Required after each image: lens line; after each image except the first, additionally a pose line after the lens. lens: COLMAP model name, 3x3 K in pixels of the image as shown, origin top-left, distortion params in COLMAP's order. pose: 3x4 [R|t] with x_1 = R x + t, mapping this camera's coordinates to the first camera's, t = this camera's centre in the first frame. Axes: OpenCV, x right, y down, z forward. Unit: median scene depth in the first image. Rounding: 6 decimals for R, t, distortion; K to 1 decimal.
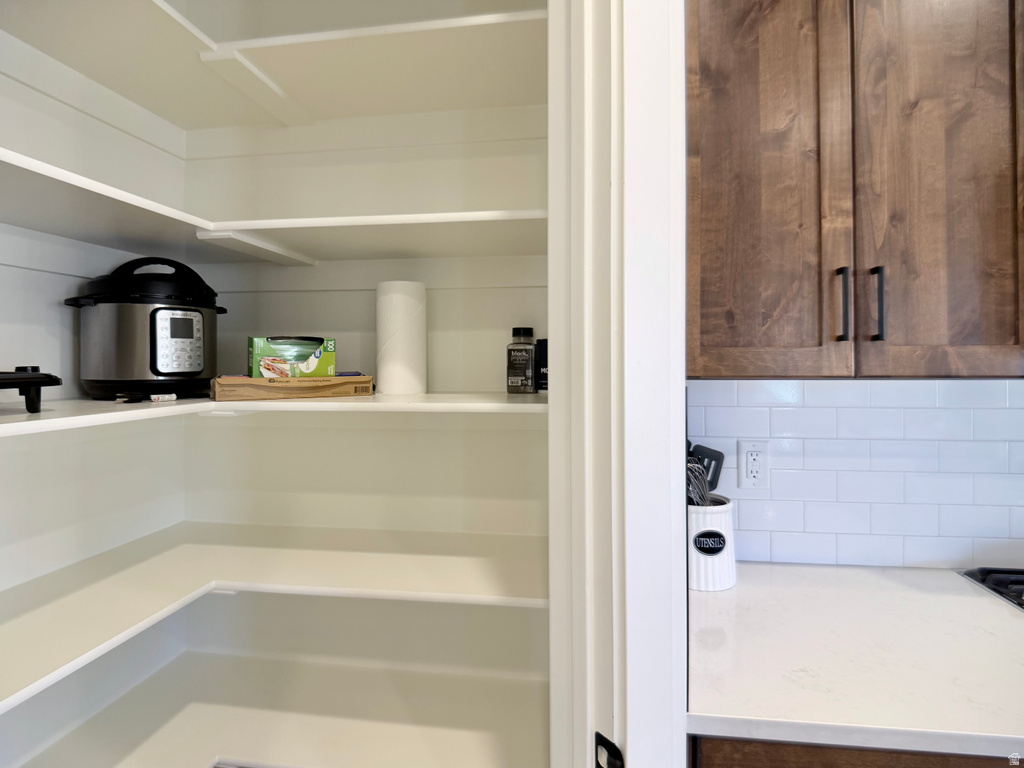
lens RADIAL K [[497.4, 0, 545.6], [0, 497.4, 380.7], [0, 0, 1]] dist [-0.014695, 0.001630]
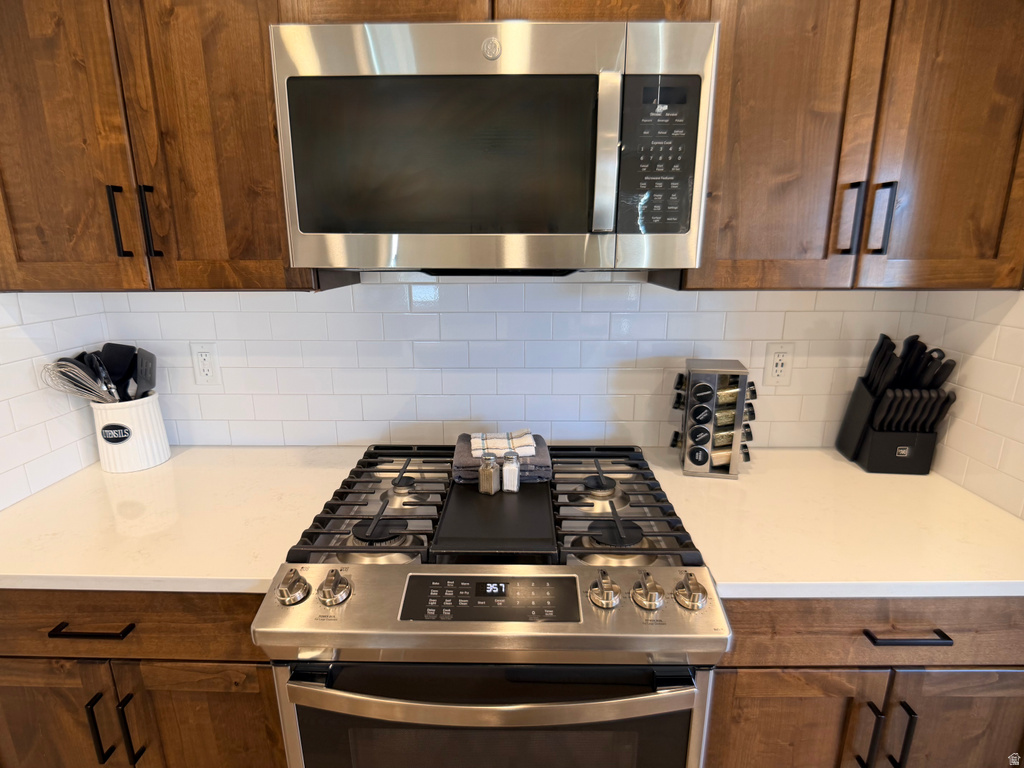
lens RADIAL K [[497.4, 0, 545.6], [0, 497.4, 380.7], [0, 0, 1]] dist [-0.014695, 0.001630]
pose [[0.994669, -0.025898, 0.099812, 1.377705], [0.002467, 0.973647, 0.228047, -0.058147], [-0.103088, -0.226585, 0.968521, -0.206847]]
